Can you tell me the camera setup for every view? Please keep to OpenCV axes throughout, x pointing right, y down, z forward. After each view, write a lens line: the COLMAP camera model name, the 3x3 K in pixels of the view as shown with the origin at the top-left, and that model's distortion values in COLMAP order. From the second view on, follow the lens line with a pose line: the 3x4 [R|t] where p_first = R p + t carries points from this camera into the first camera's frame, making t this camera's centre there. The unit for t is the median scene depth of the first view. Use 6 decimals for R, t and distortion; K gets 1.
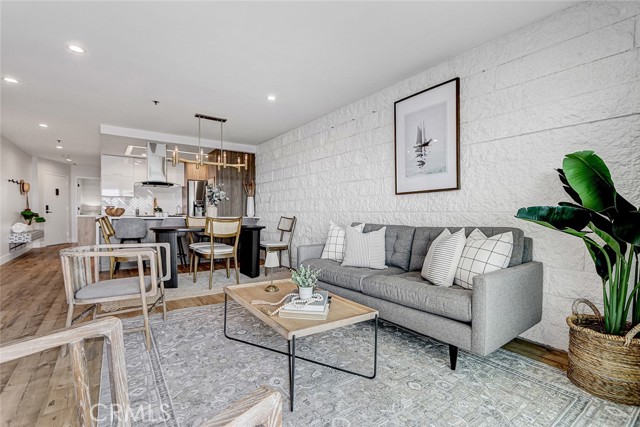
lens RADIAL K [[296.9, 0, 317.7], [0, 296.9, 218.8], [0, 0, 1]] dist [0.001059, -0.000455]
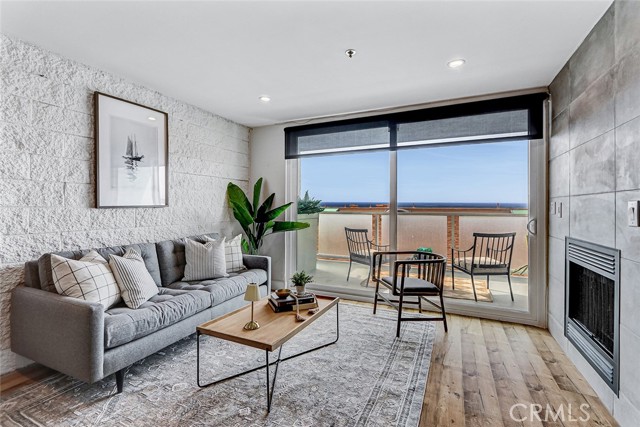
lens RADIAL K [[297.6, 0, 309.7], [0, 297.6, 205.4], [0, 0, 1]] dist [-0.000970, -0.000184]
pose [[-0.473972, -0.002656, 0.880536, -0.558062], [0.010437, 0.999908, 0.008633, -0.070928], [-0.880478, 0.013282, -0.473901, 0.692455]]
